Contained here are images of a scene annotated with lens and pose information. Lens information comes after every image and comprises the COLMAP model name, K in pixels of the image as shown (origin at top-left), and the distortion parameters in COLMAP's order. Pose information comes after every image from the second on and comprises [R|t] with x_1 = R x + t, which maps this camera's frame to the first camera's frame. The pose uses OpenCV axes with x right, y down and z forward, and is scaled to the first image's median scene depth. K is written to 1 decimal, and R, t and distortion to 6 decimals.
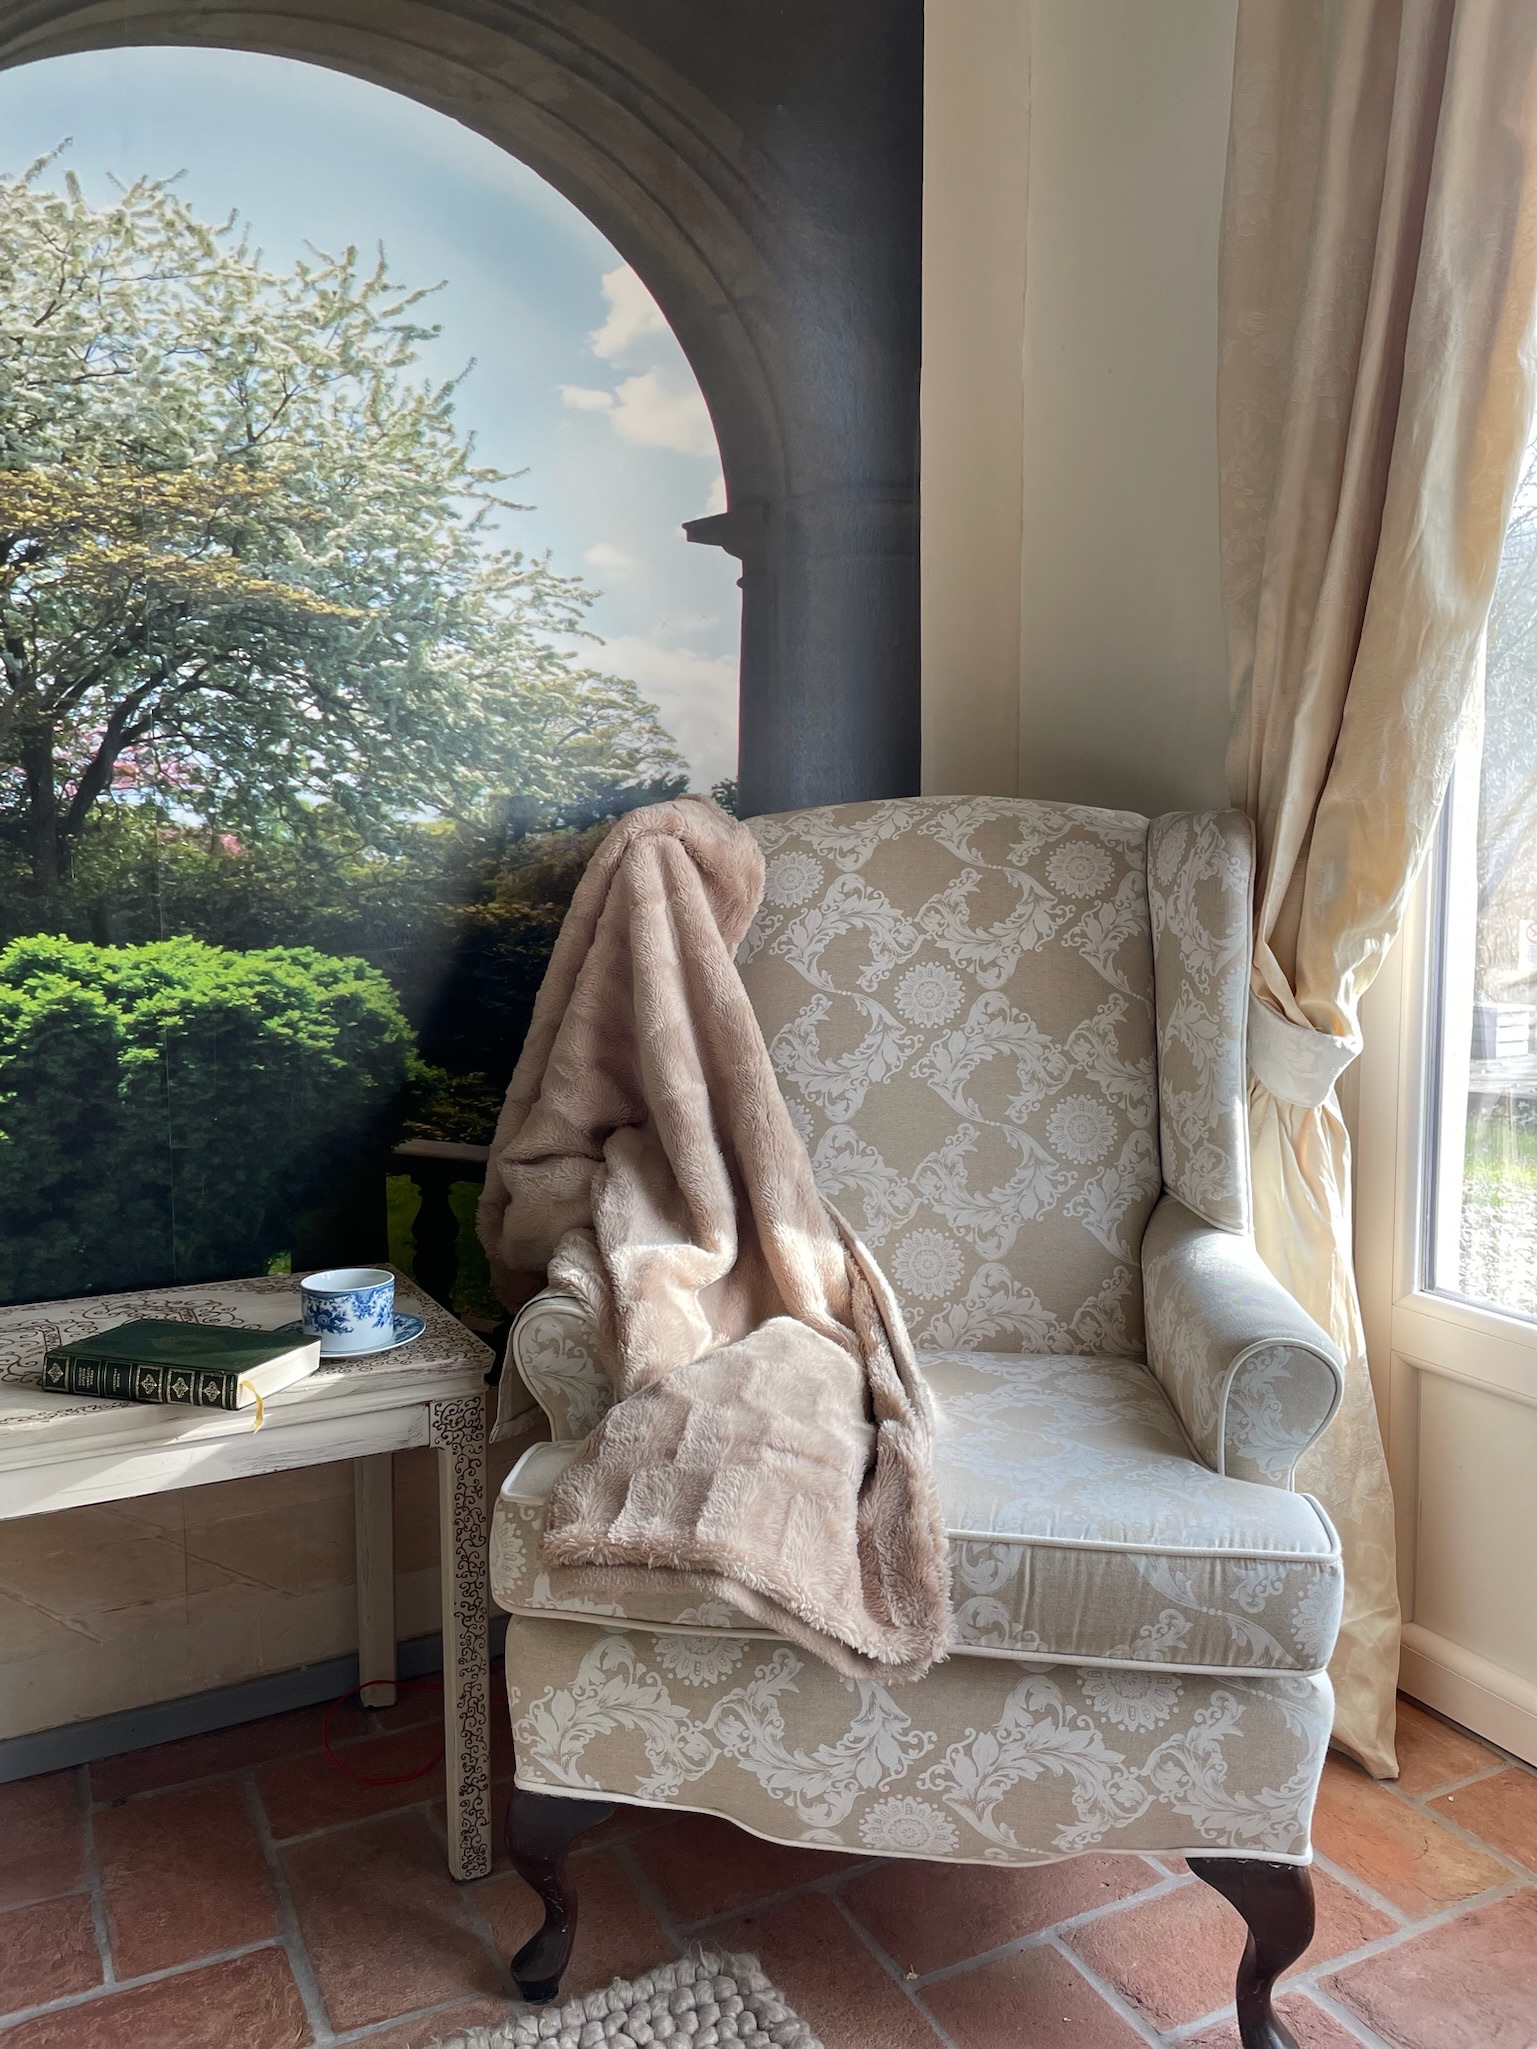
lens RADIAL K [[1543.8, 0, 780.2], [0, 1543.8, 1035.9], [0, 0, 1]] dist [0.083513, -0.114833]
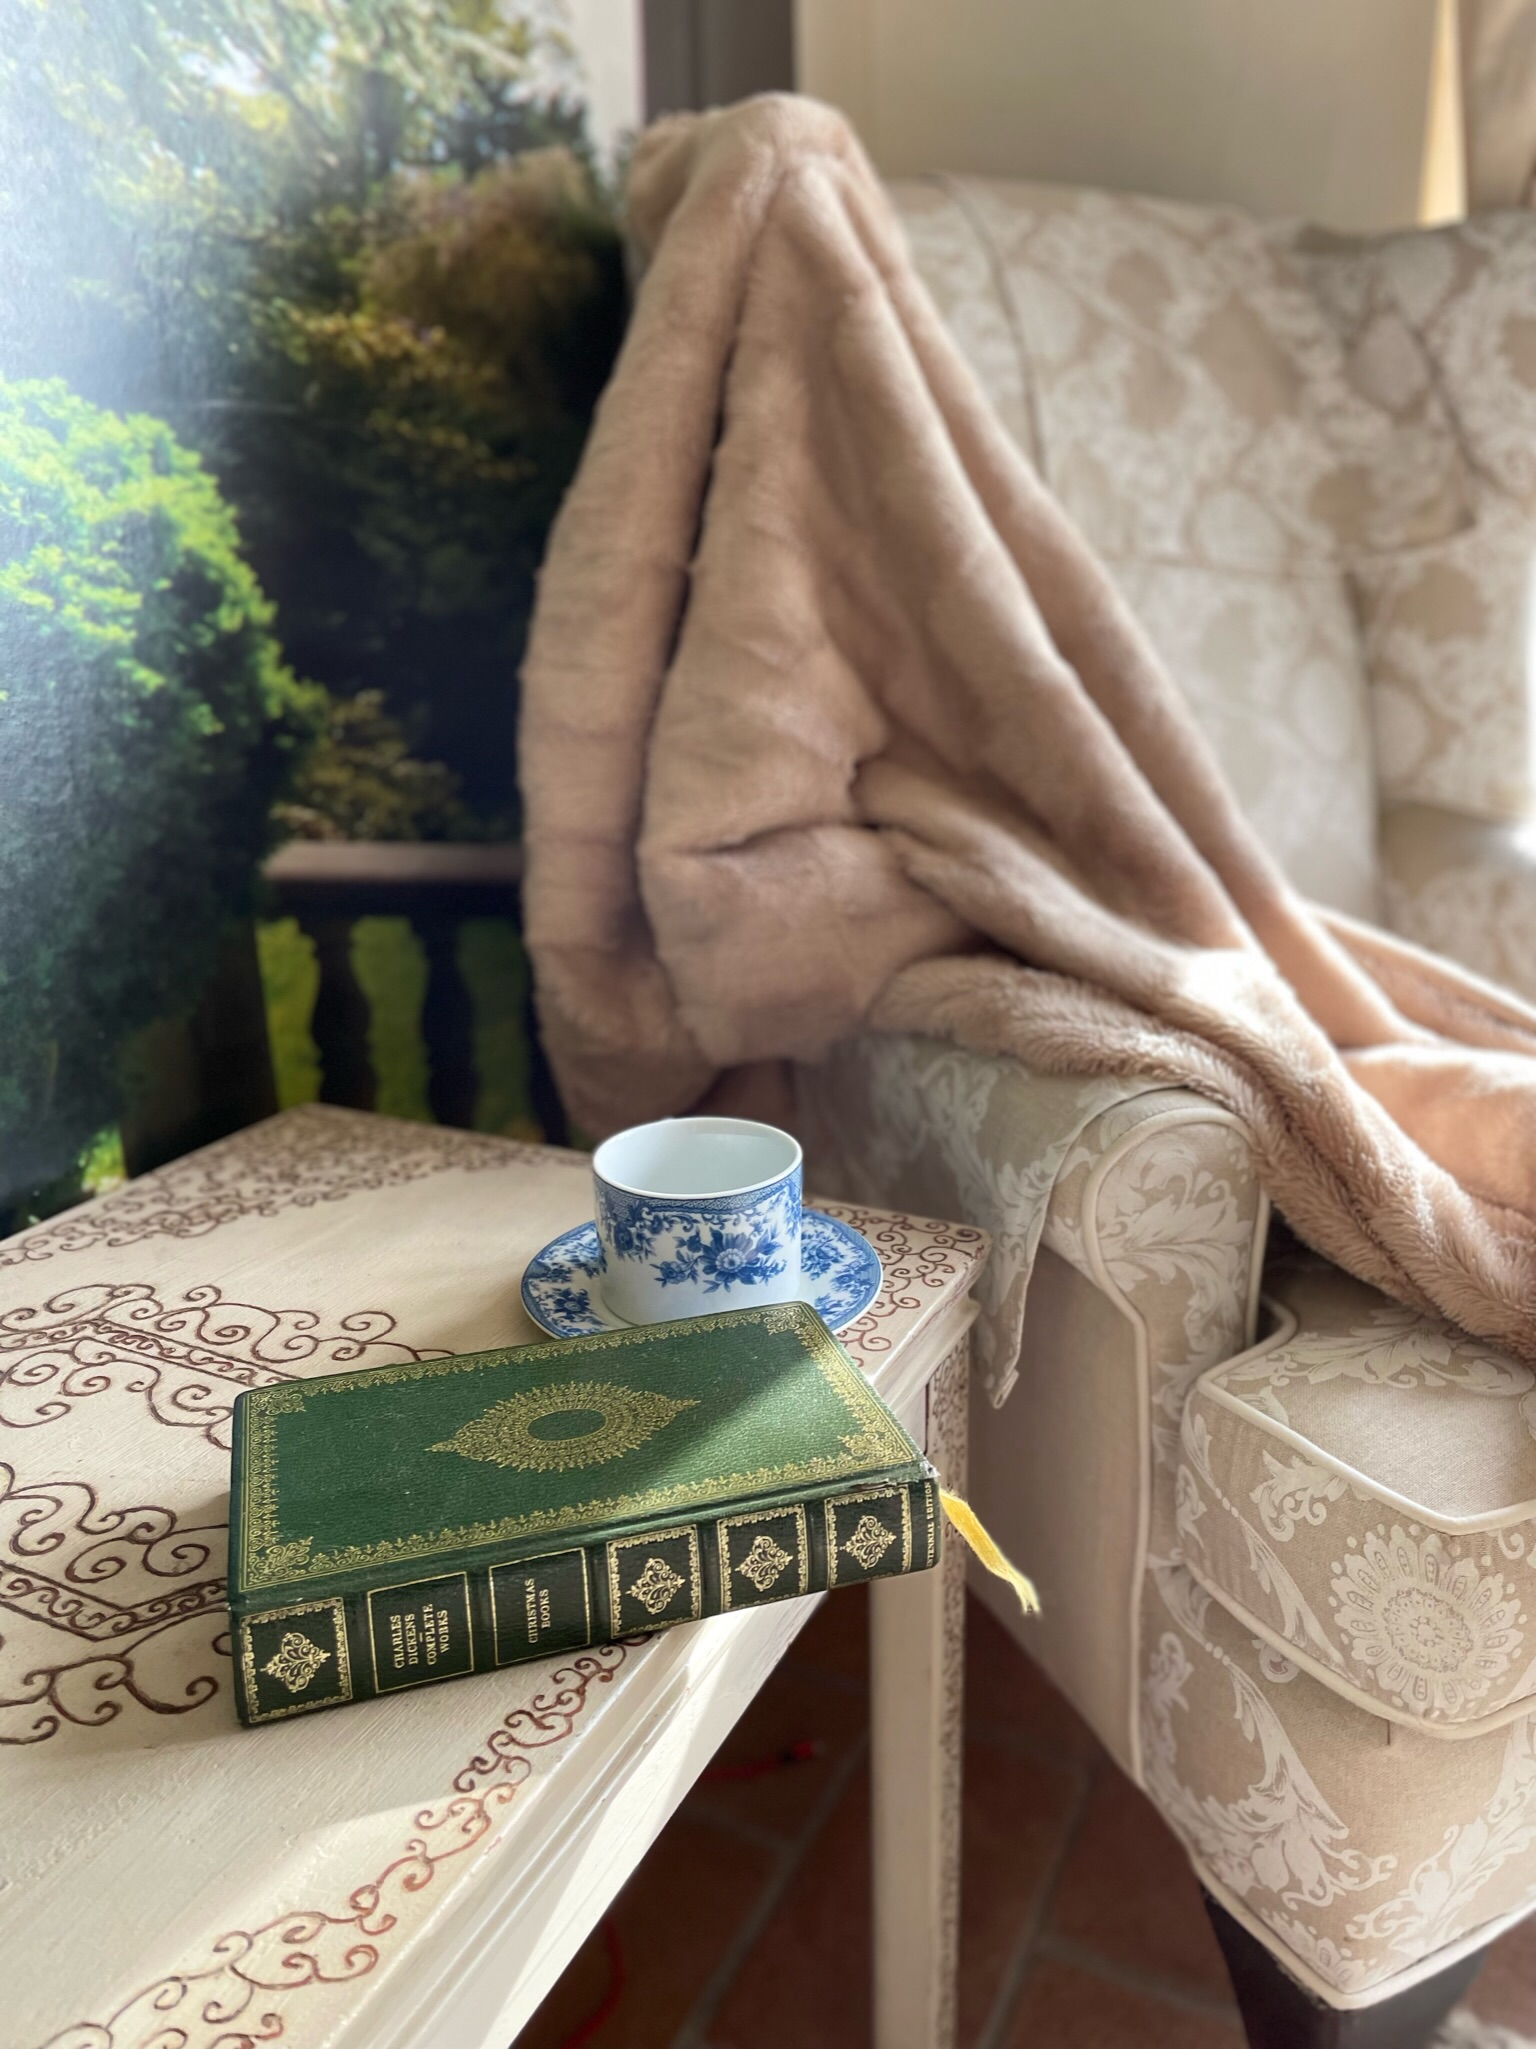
lens RADIAL K [[1543.8, 0, 770.0], [0, 1543.8, 1033.7], [0, 0, 1]] dist [0.083513, -0.114833]
pose [[0.811357, -0.185311, 0.554400, -0.397106], [0.065467, 0.971260, 0.228839, 0.024552], [-0.580873, -0.149375, 0.800171, 0.535502]]
